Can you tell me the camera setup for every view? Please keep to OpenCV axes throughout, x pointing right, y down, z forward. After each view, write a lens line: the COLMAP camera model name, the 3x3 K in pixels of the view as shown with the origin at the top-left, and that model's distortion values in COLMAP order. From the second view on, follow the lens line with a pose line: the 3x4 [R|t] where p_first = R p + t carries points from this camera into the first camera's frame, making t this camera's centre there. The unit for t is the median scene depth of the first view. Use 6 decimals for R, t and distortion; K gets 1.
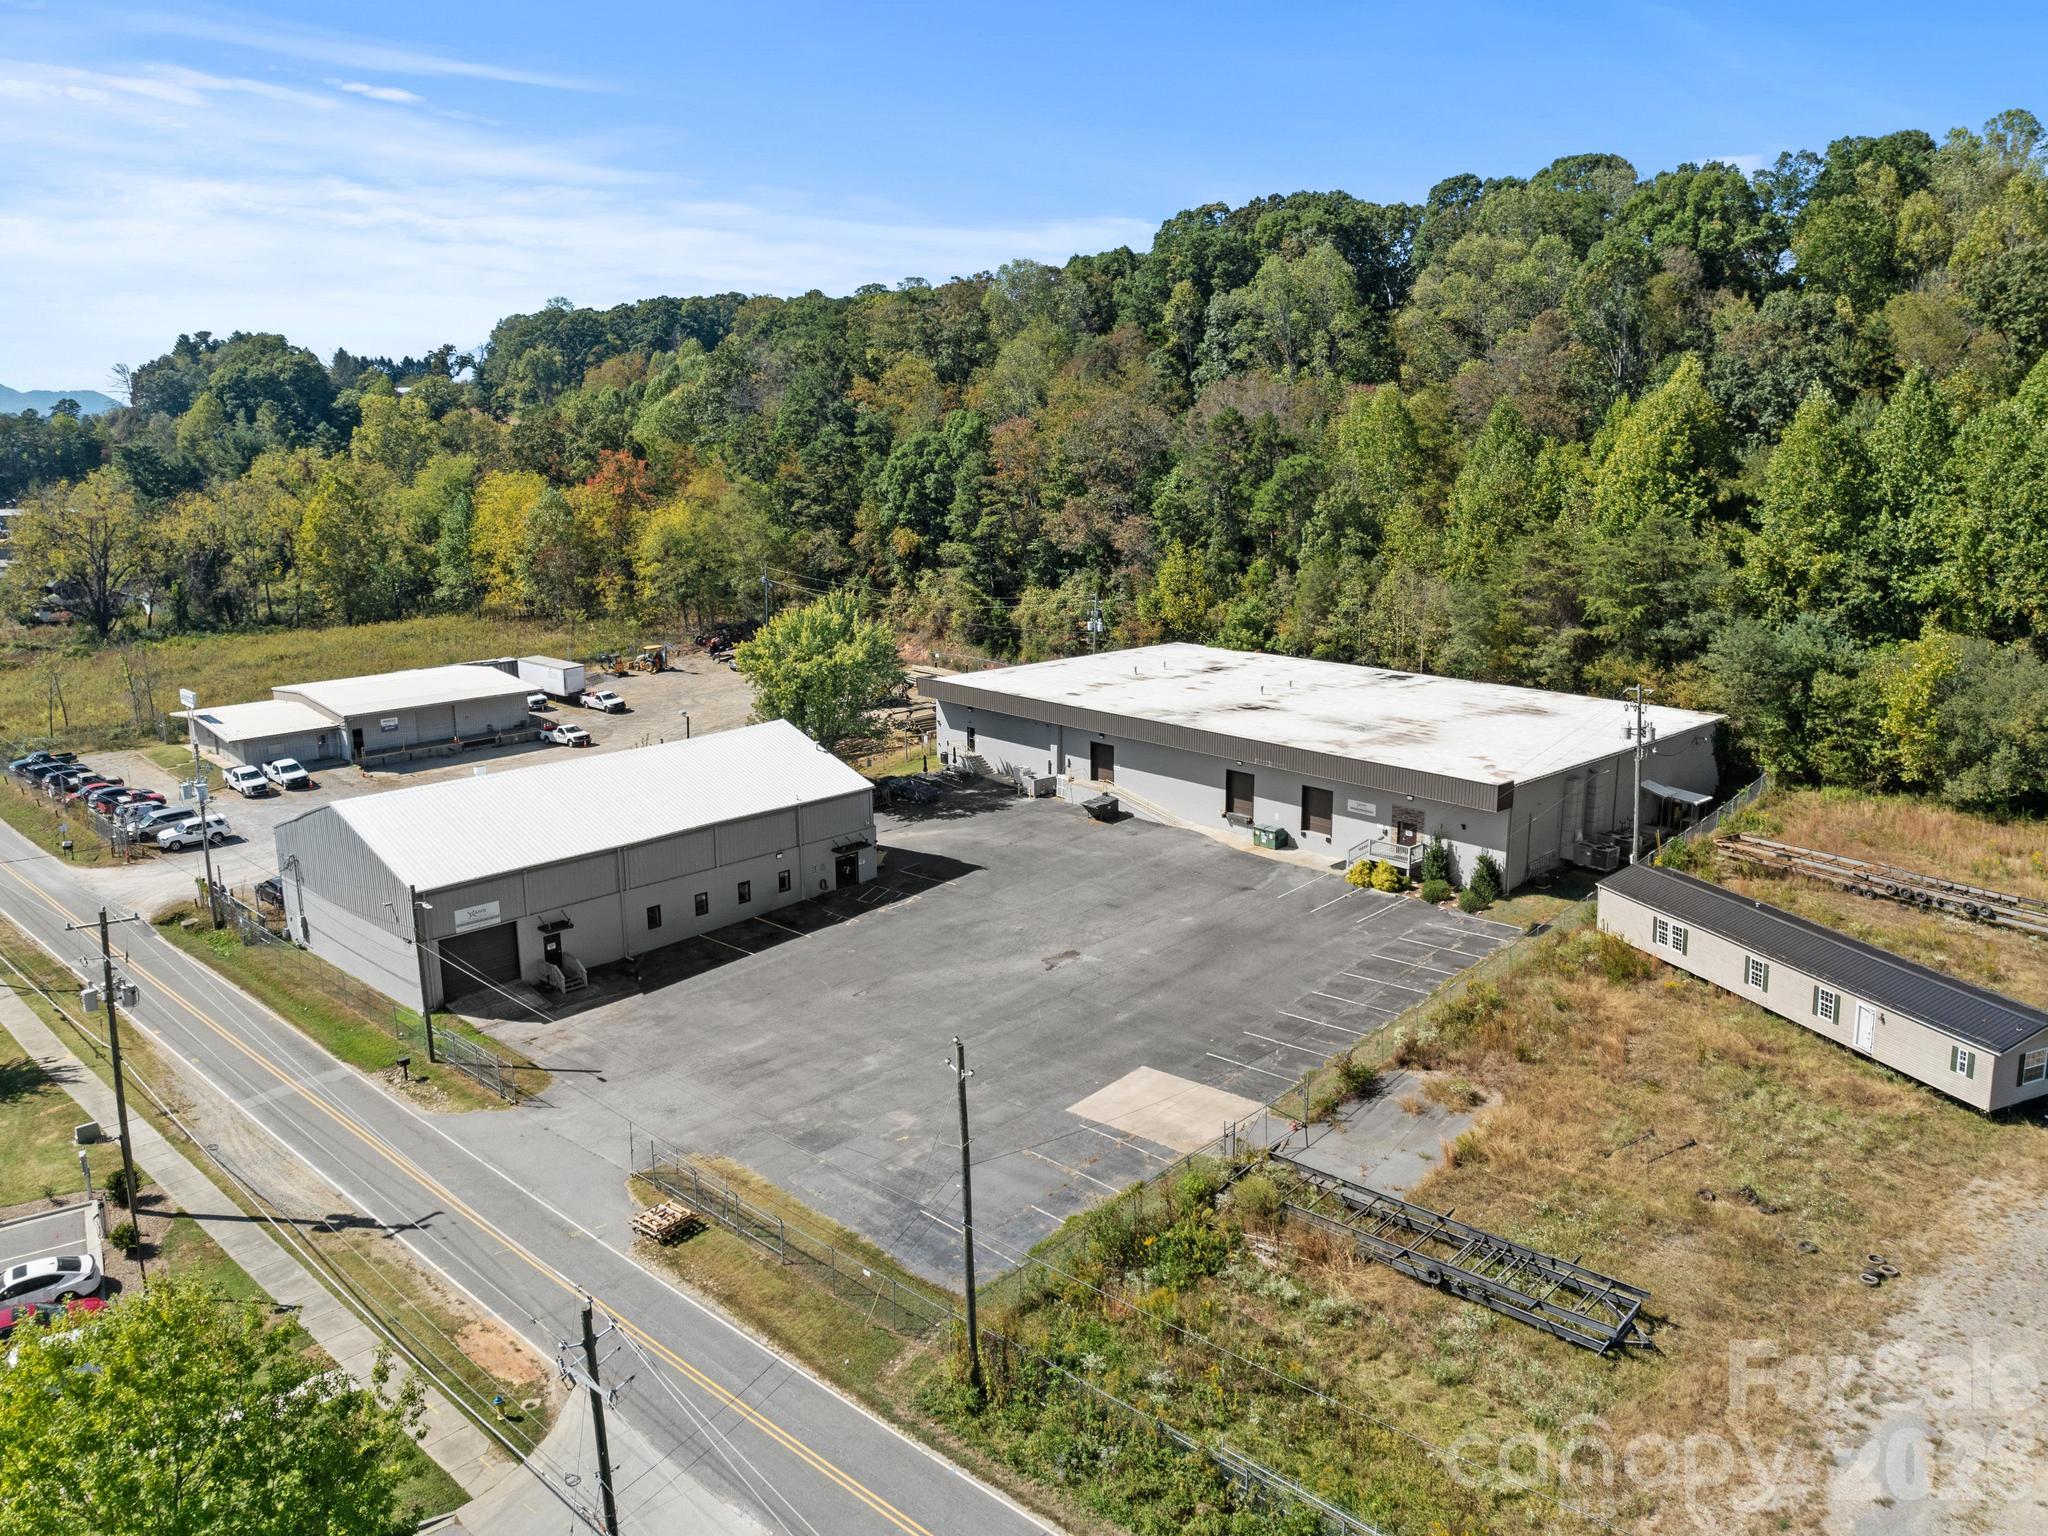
lens RADIAL K [[1436.5, 0, 1024.0], [0, 1436.5, 768.0], [0, 0, 1]] dist [-0.033149, 0.003563]
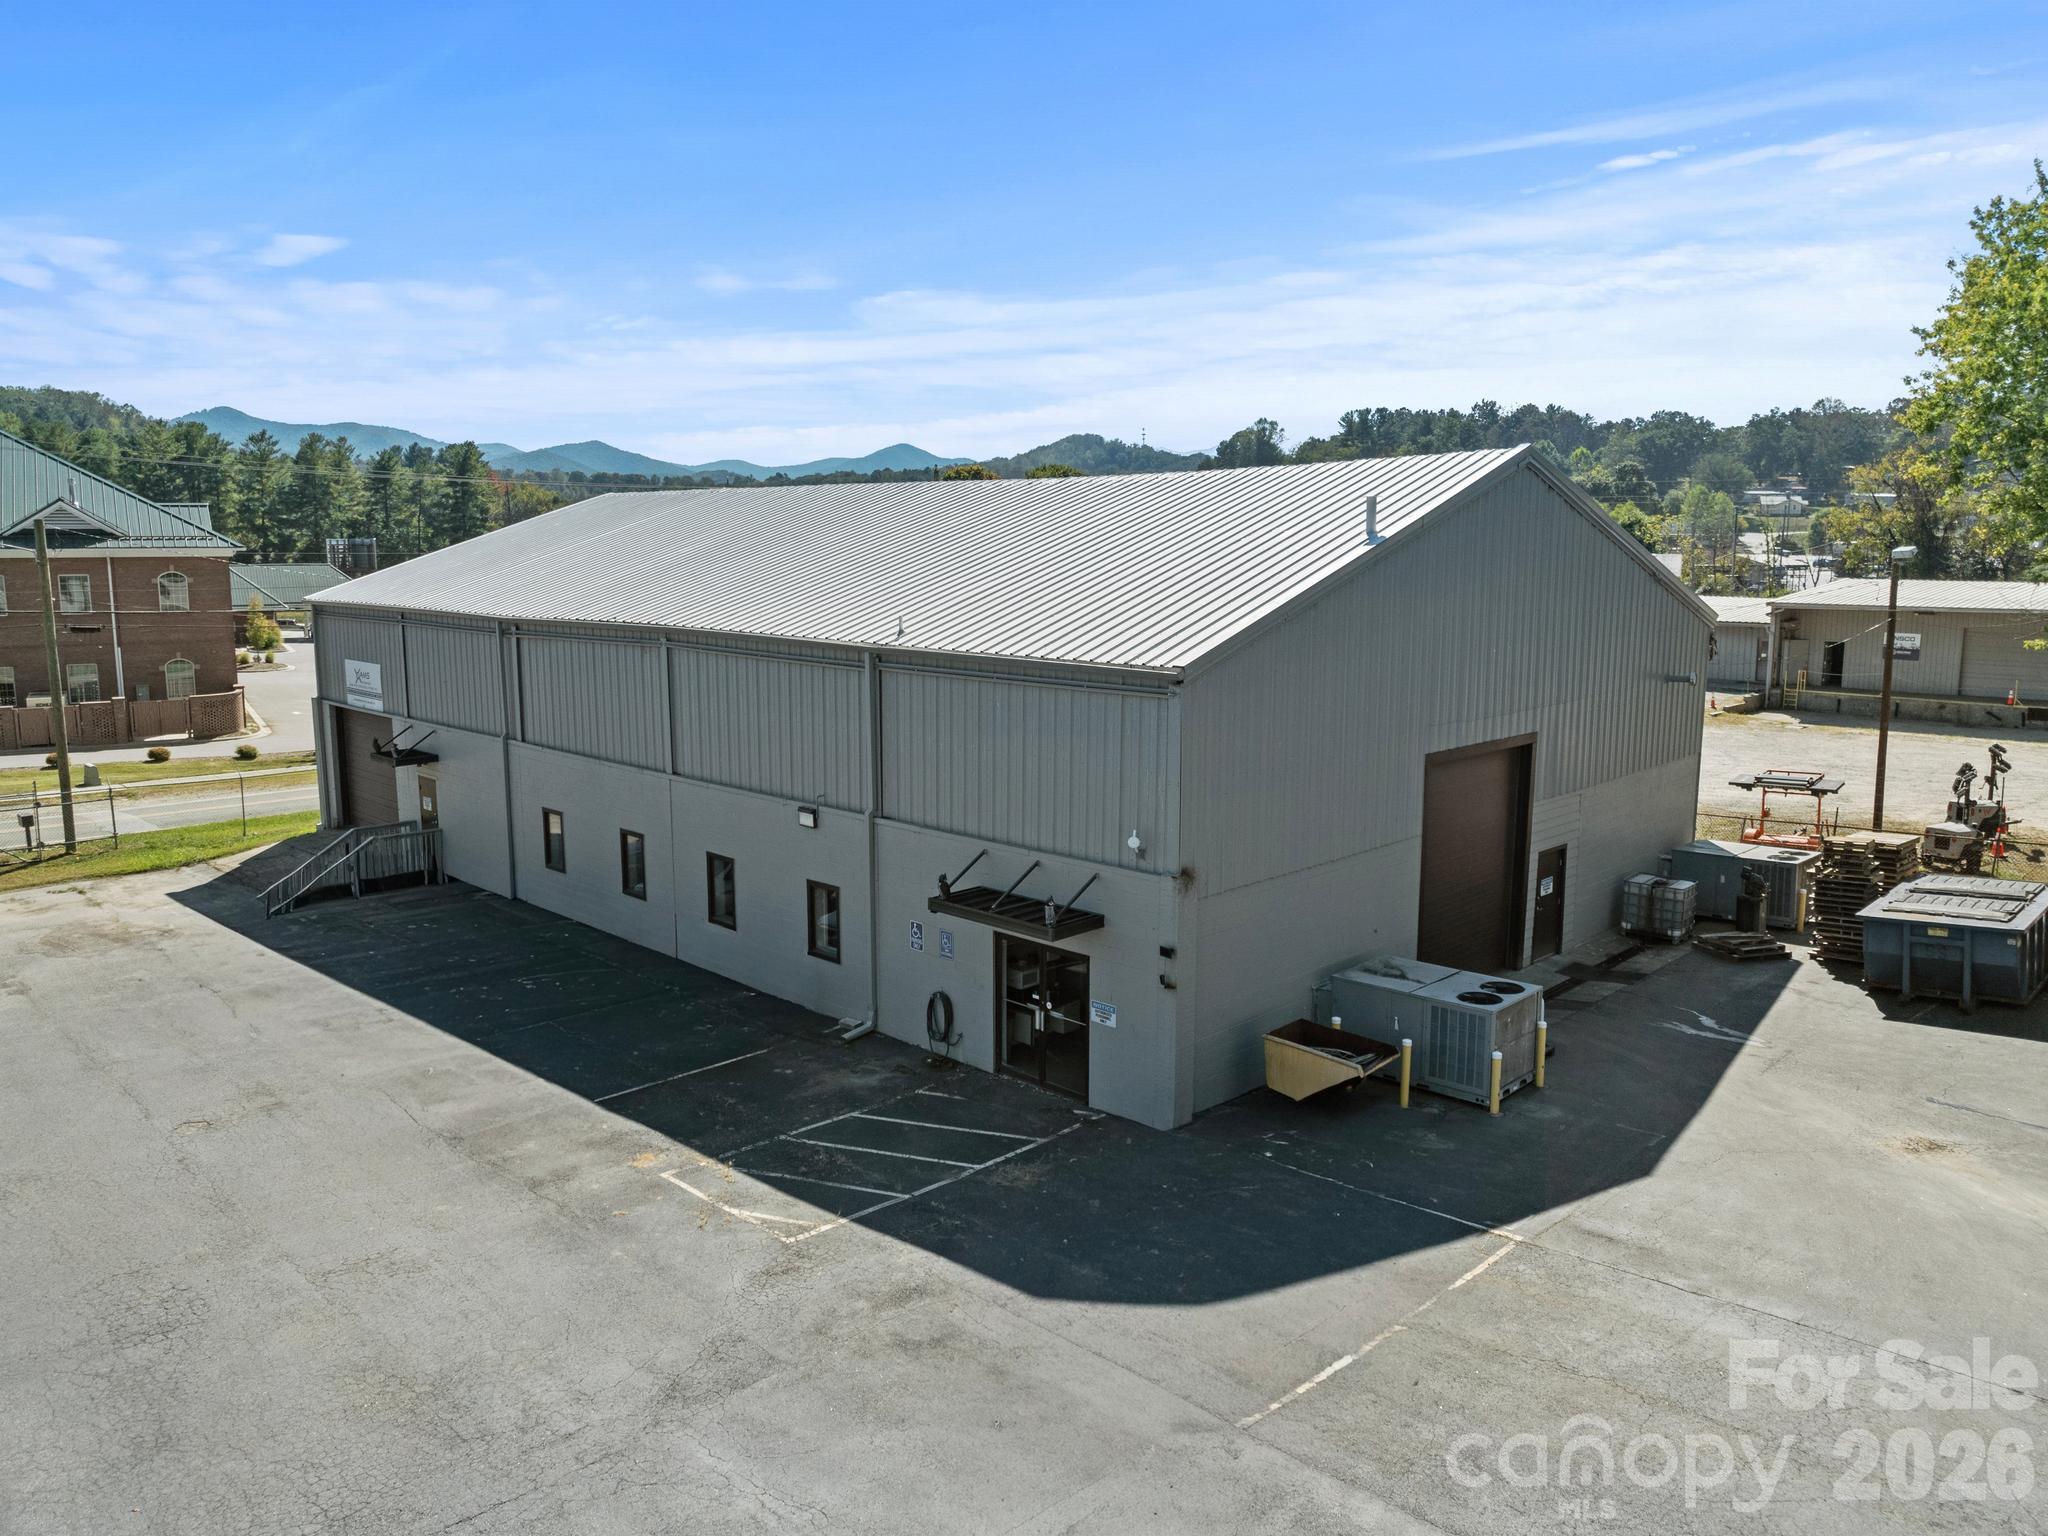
lens RADIAL K [[1420.9, 0, 1024.0], [0, 1420.9, 768.0], [0, 0, 1]] dist [0.010766, 0.002067]
pose [[-0.043525, 0.159438, -0.986248, 0.075204], [-0.225032, 0.960250, 0.165166, -0.000300], [0.973379, 0.229127, -0.005916, 0.848034]]
